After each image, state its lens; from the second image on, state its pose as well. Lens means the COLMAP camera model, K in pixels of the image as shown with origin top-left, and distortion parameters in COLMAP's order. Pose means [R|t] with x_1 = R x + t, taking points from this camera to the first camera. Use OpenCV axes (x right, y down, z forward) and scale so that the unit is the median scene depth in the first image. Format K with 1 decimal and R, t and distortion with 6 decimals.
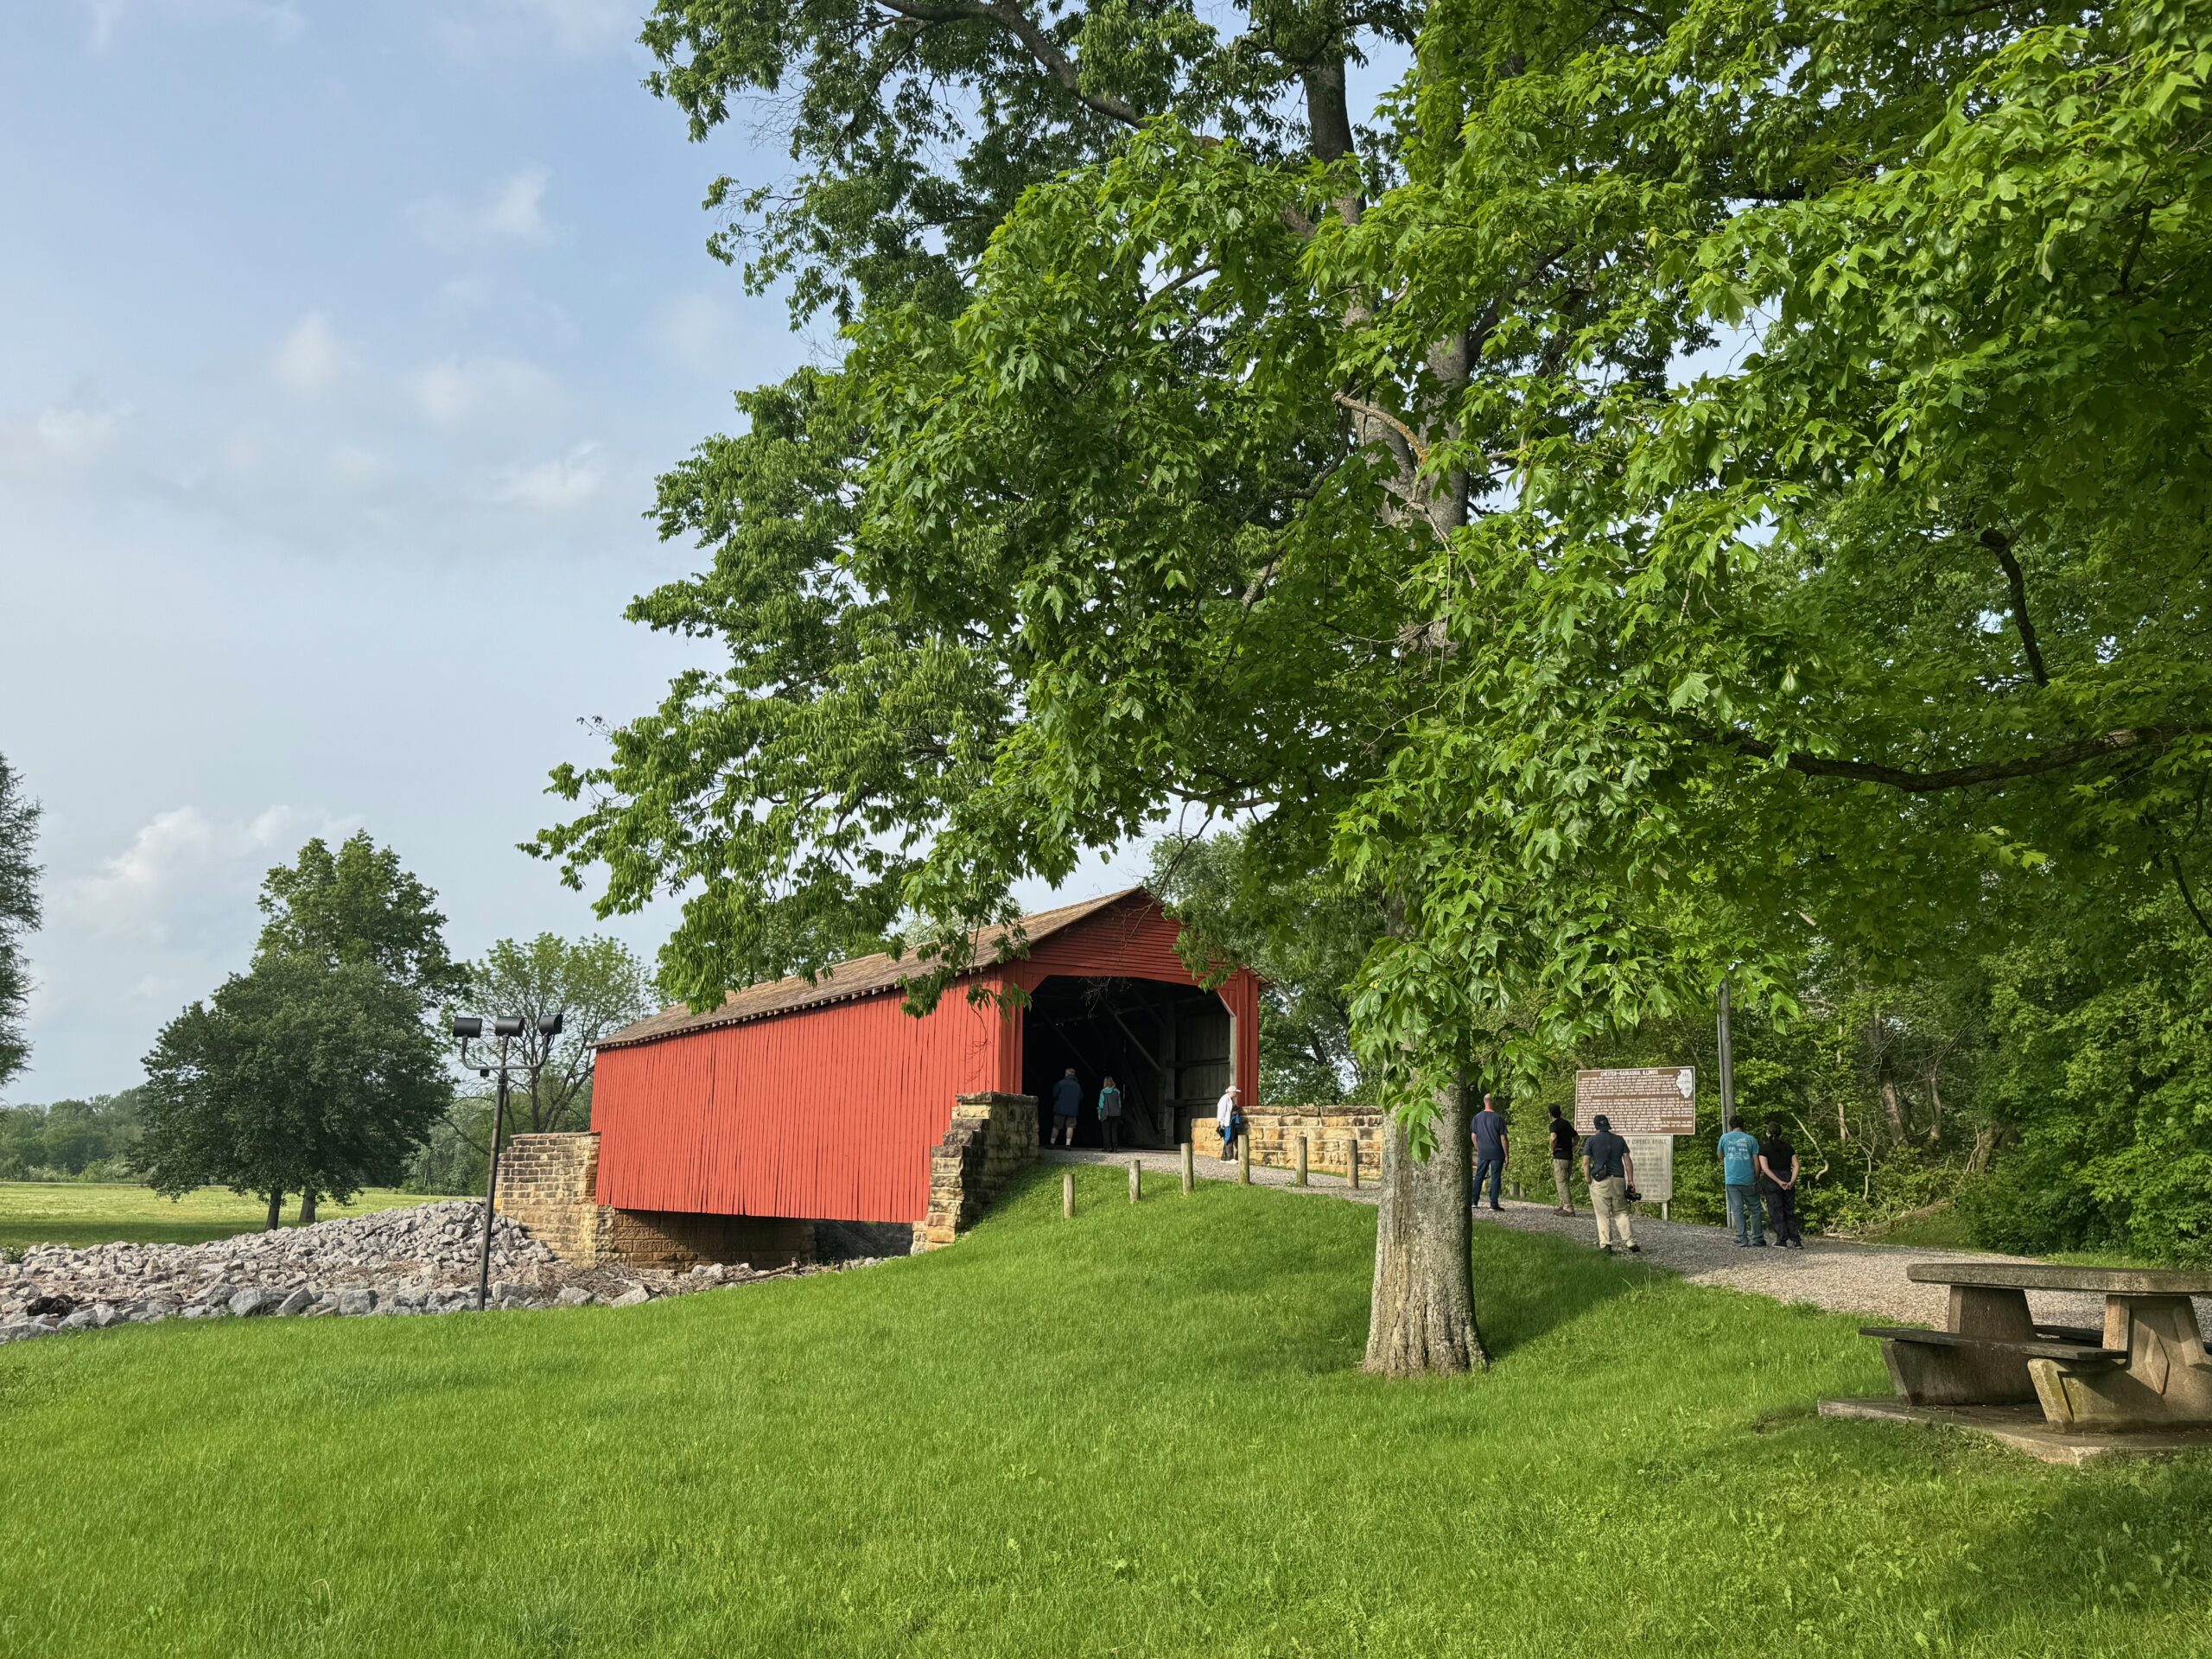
lens RADIAL K [[1770.7, 0, 1106.9], [0, 1770.7, 835.8], [0, 0, 1]] dist [-0.010630, -0.007905]
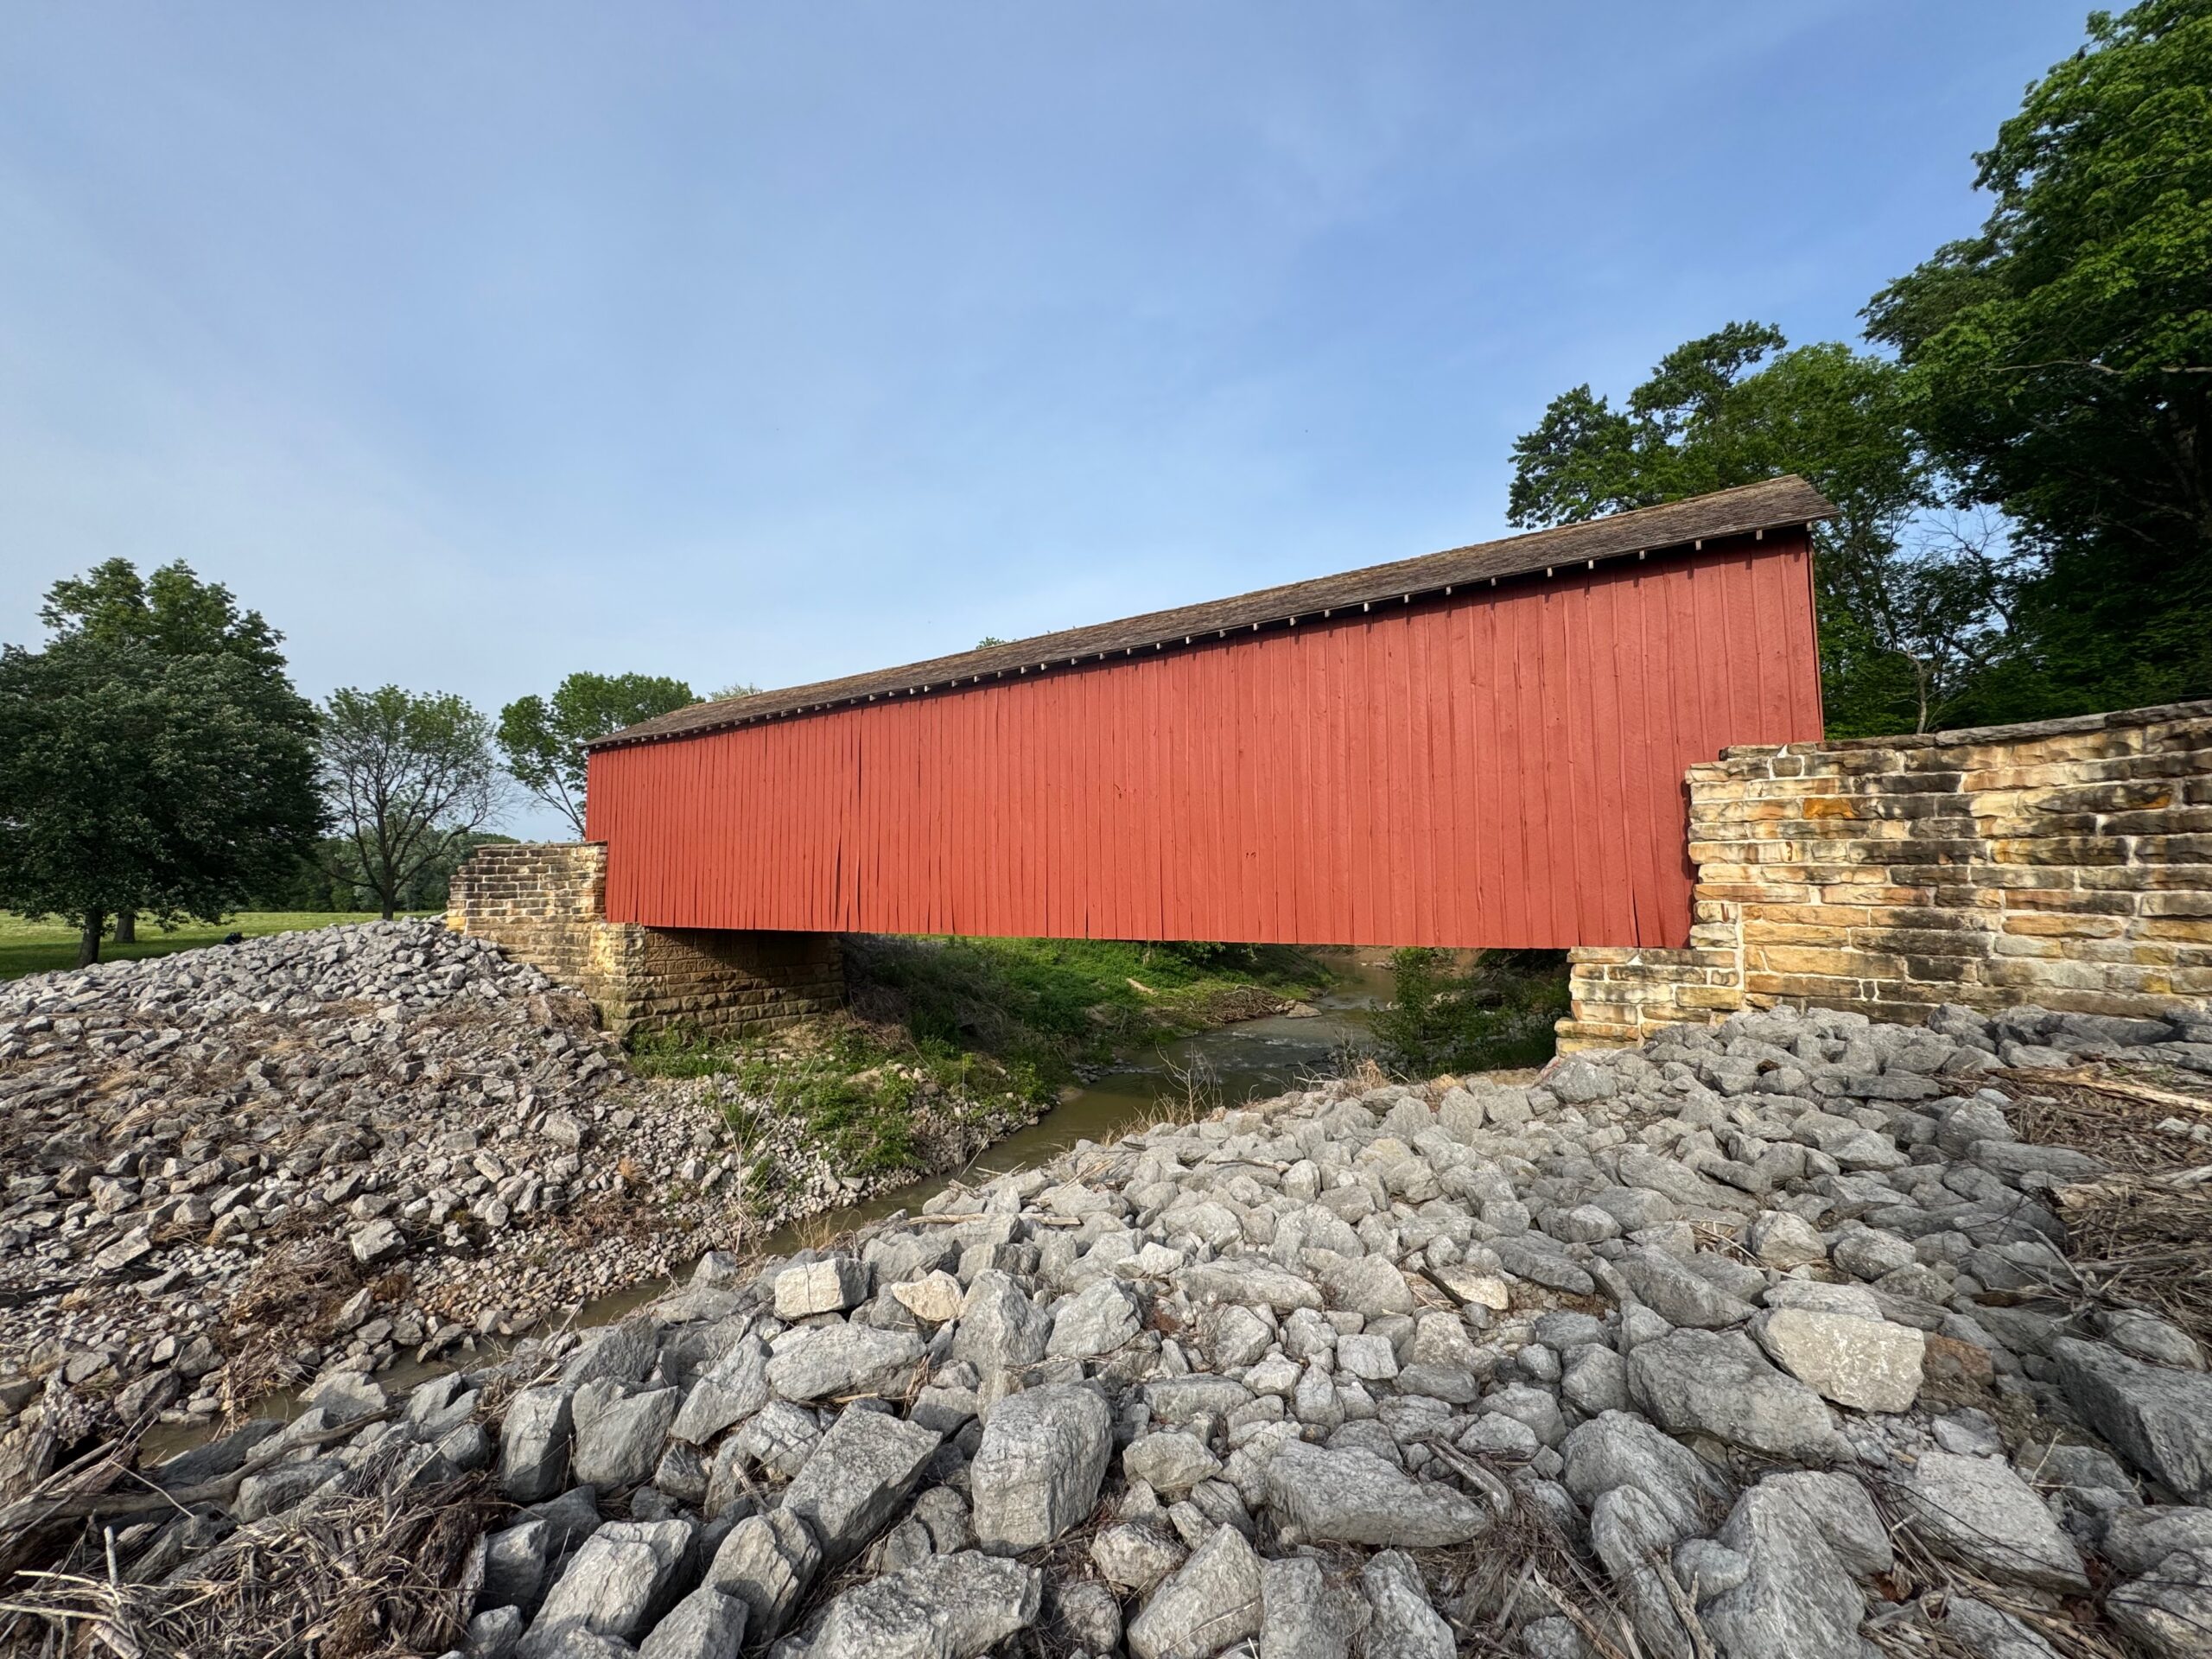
lens RADIAL K [[888.2, 0, 1103.0], [0, 888.2, 816.9], [0, 0, 1]] dist [0.000574, 0.000224]
pose [[0.906924, 0.026277, 0.420474, -0.250624], [-0.072206, 0.992980, 0.093686, 0.095603], [-0.415060, -0.115327, 0.902455, 0.496354]]
